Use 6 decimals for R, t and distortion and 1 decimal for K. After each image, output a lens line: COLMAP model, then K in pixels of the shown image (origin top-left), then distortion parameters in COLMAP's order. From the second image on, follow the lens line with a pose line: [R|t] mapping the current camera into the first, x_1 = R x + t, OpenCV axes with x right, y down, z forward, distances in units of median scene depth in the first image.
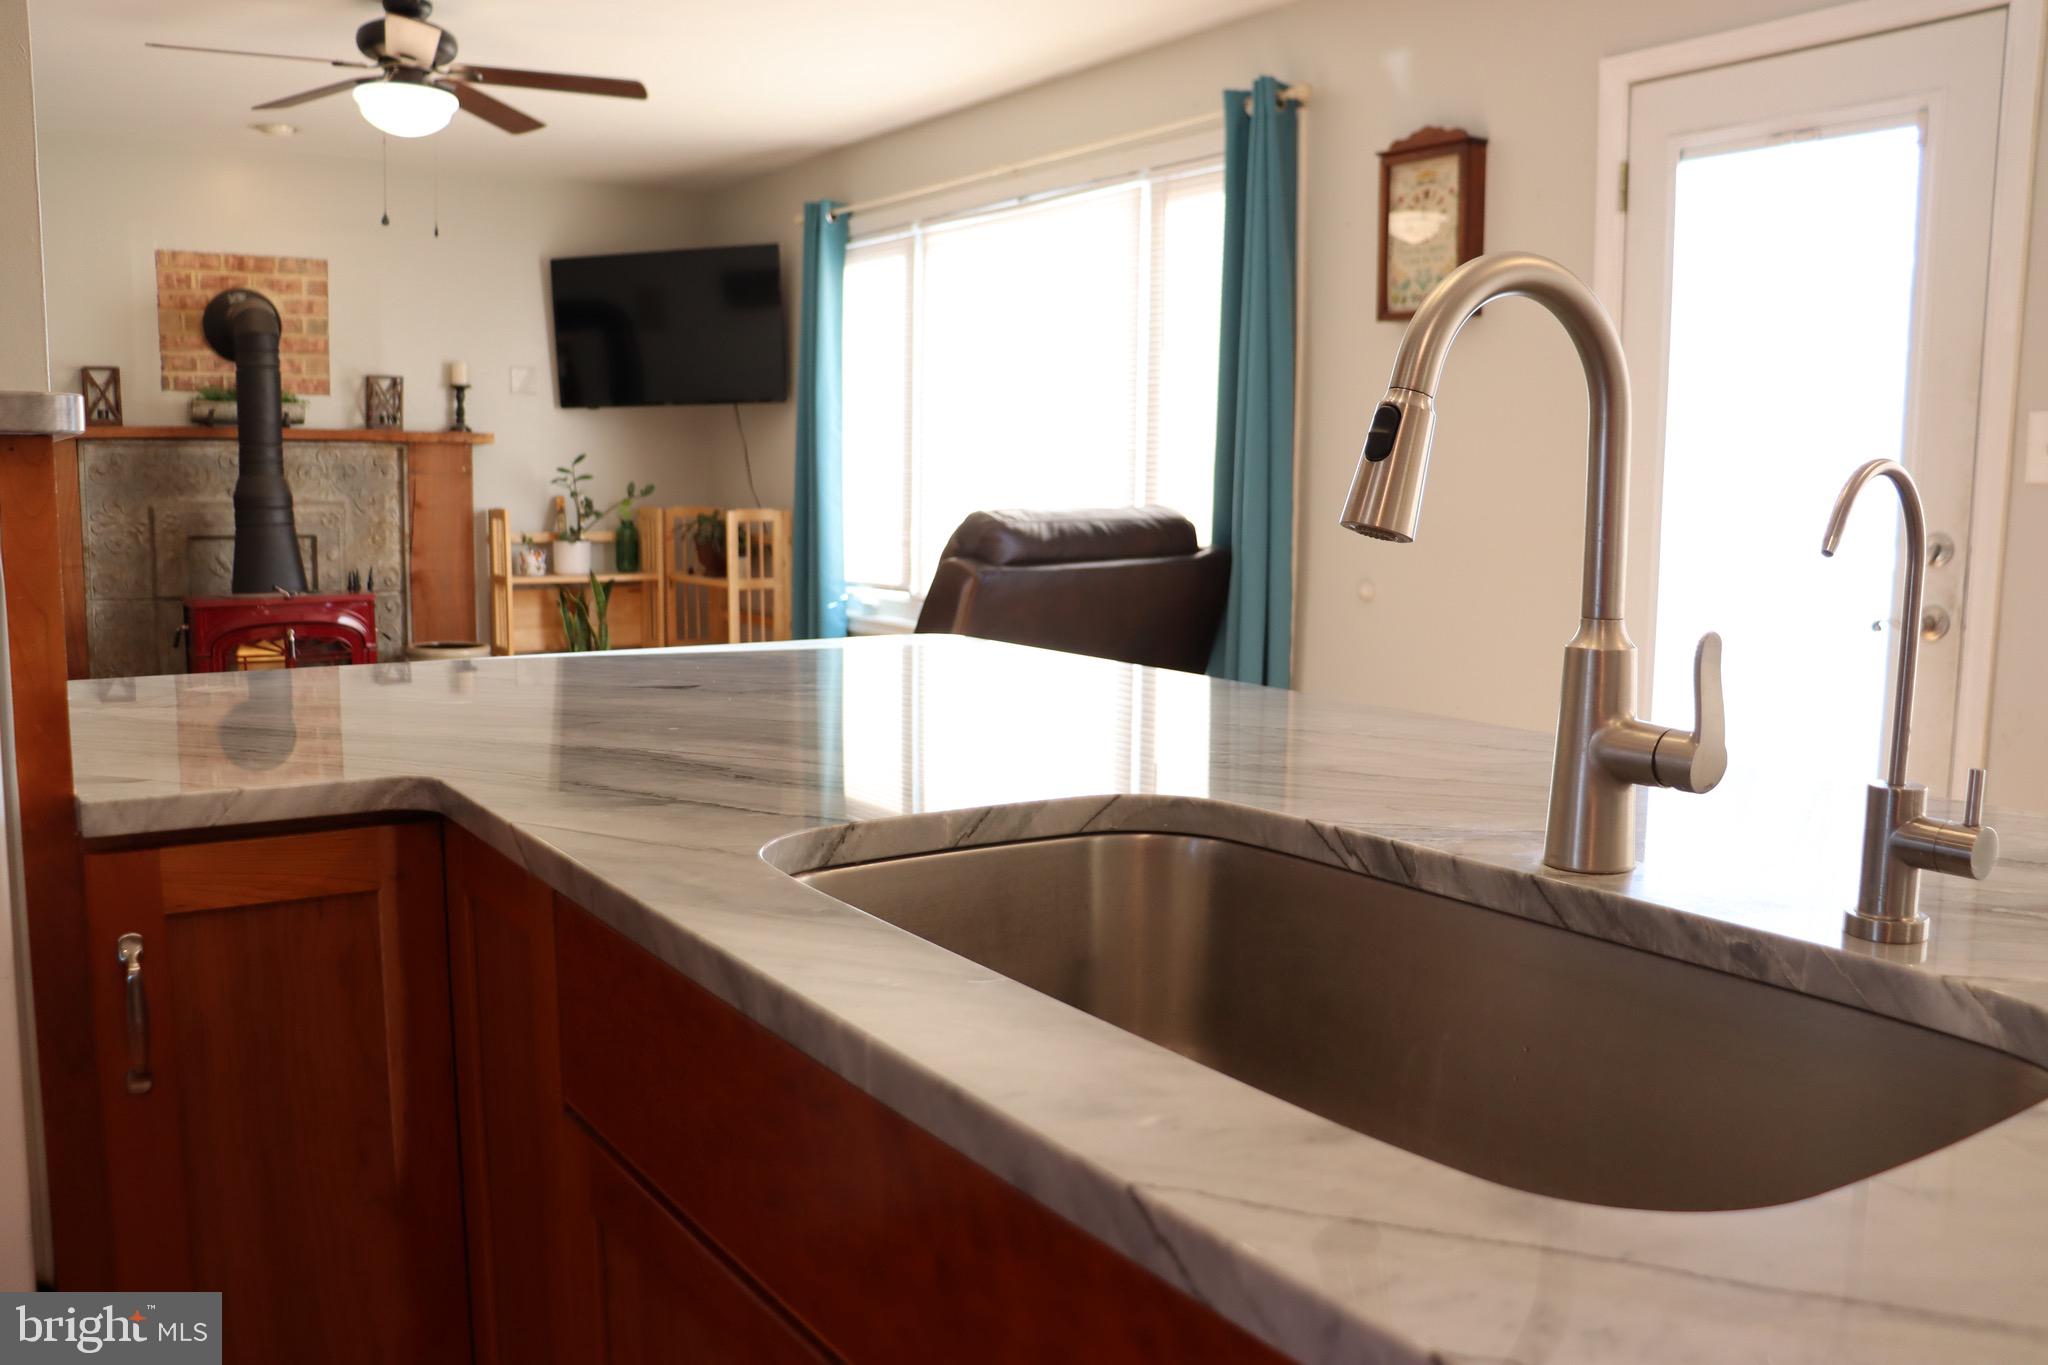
lens RADIAL K [[1672.8, 0, 1014.8], [0, 1672.8, 678.6], [0, 0, 1]] dist [-0.129853, 0.058205]
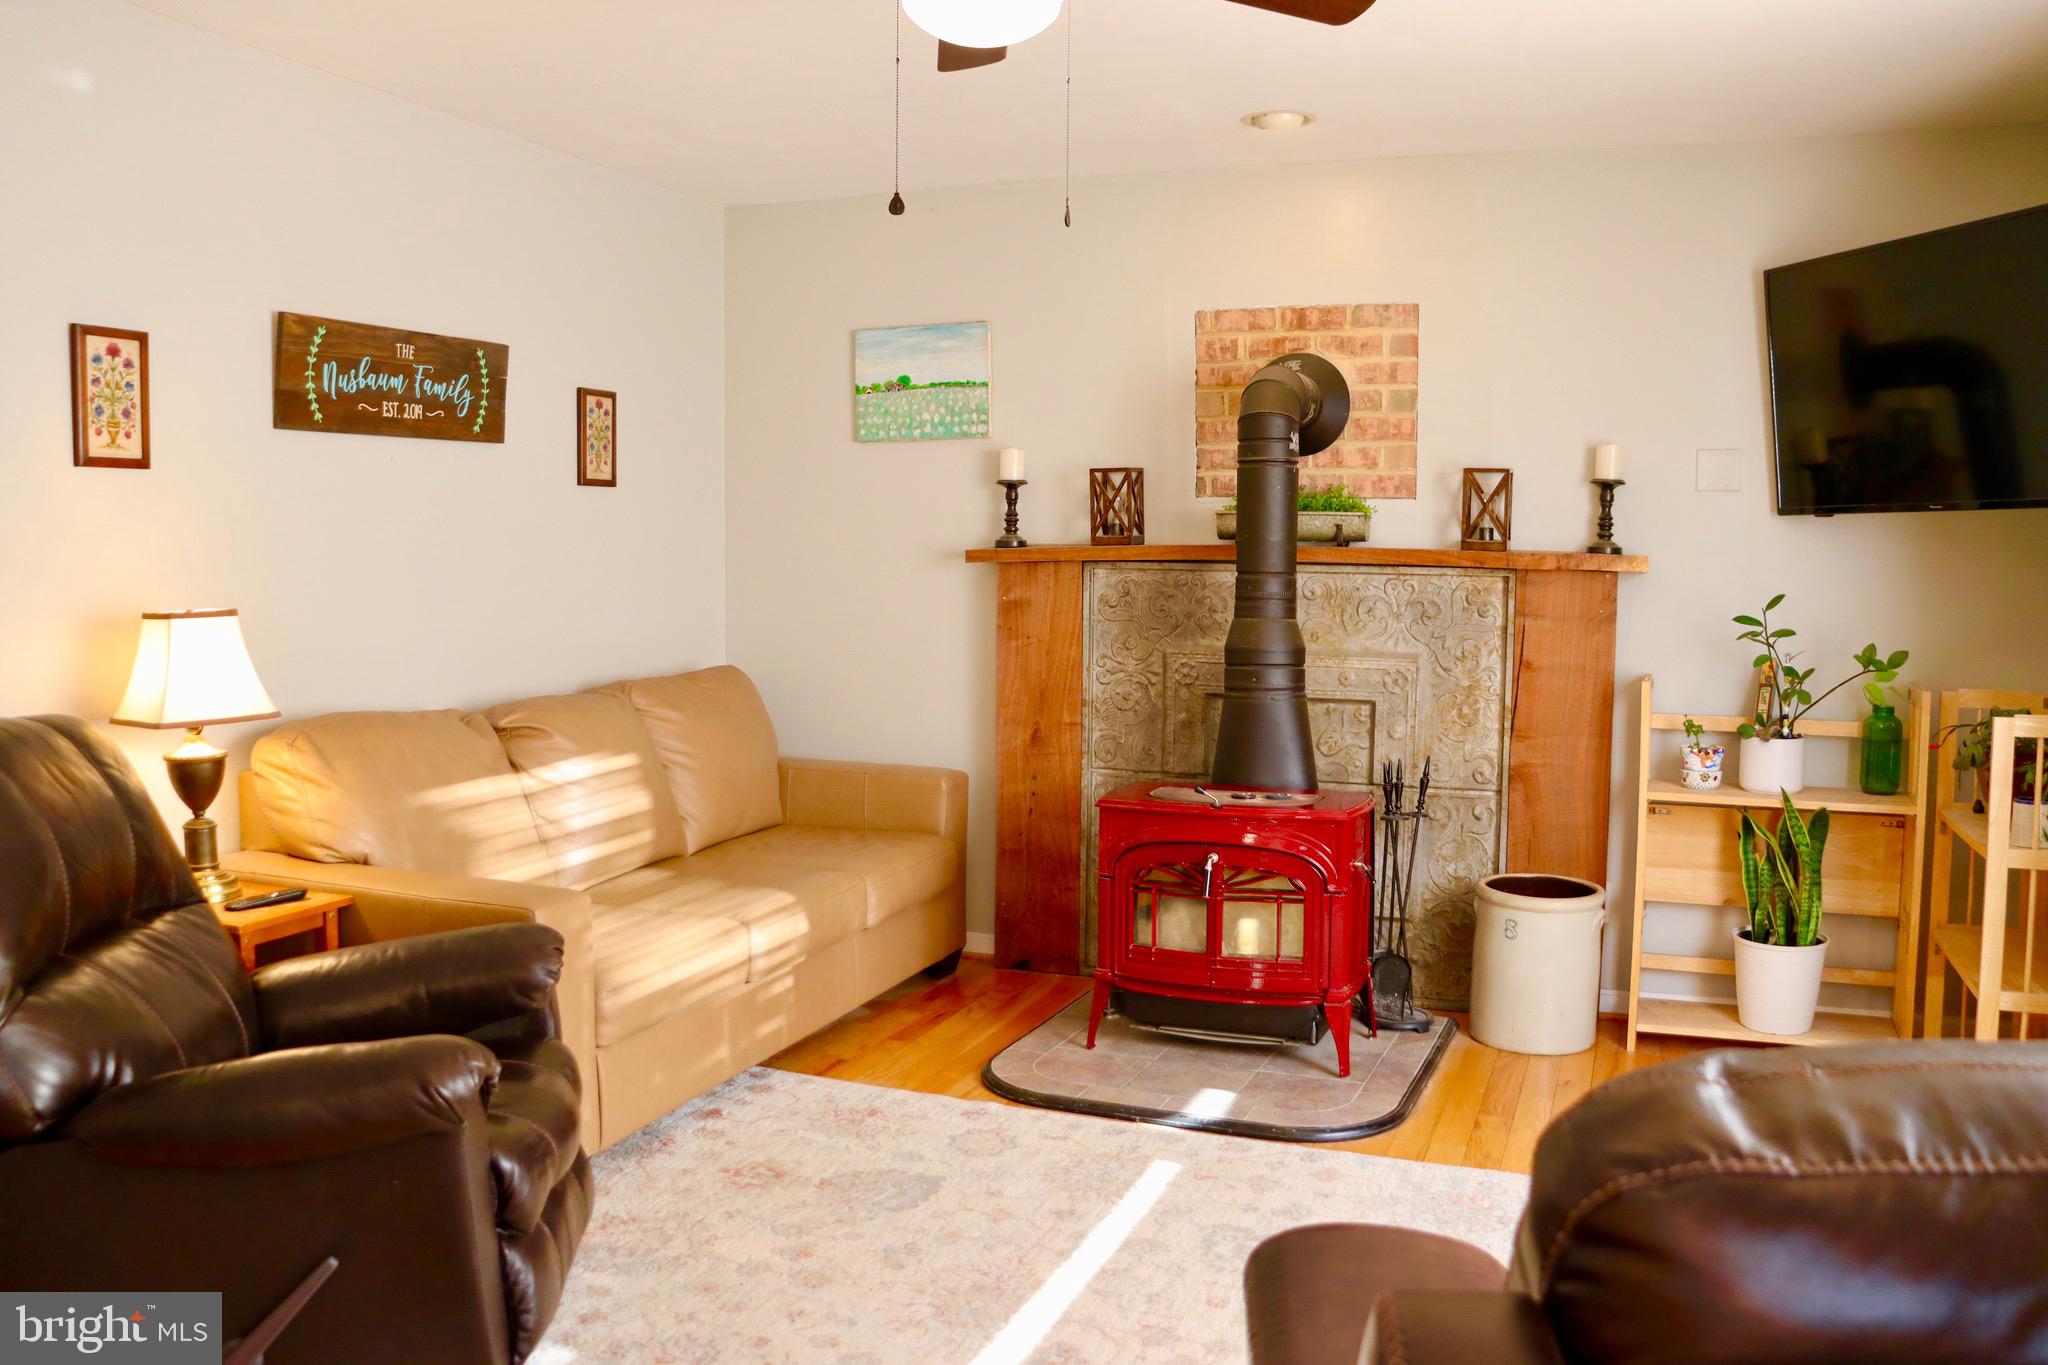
lens RADIAL K [[1672.8, 0, 1023.6], [0, 1672.8, 686.1], [0, 0, 1]] dist [-0.129853, 0.058205]
pose [[0.573378, 0.062750, -0.816884, 0.061619], [-0.097871, 0.995169, 0.007749, -0.084579], [0.813424, 0.075506, 0.576750, 0.470317]]
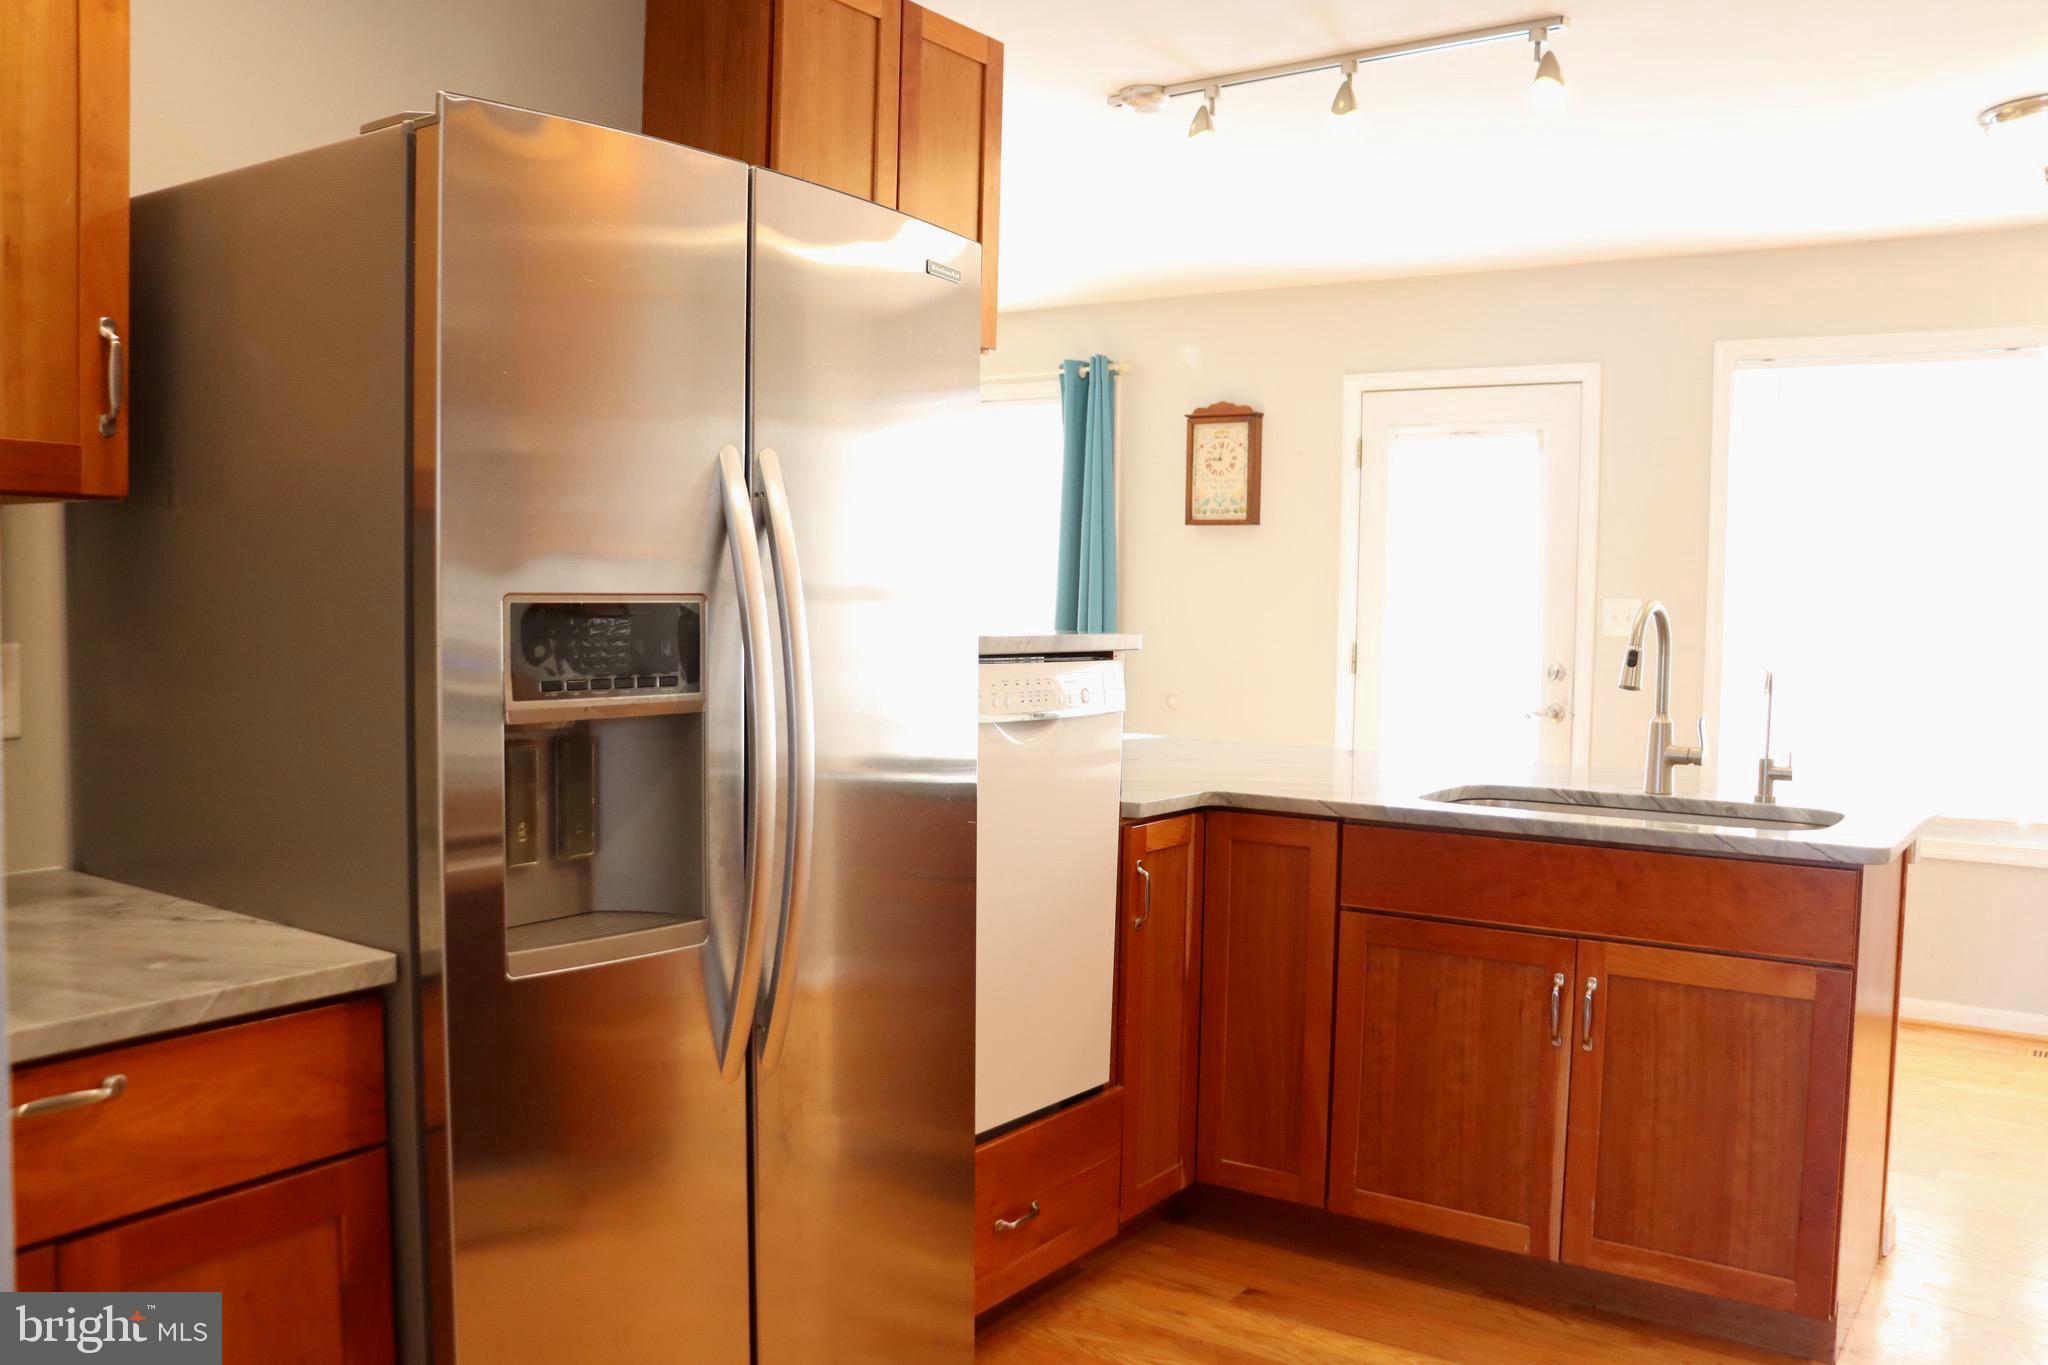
lens RADIAL K [[1672.8, 0, 1034.5], [0, 1672.8, 685.0], [0, 0, 1]] dist [-0.129853, 0.058205]
pose [[0.930297, -0.013532, 0.366557, -1.527697], [0.035598, 0.997933, -0.053506, 0.028159], [-0.365075, 0.062825, 0.928856, -1.183403]]
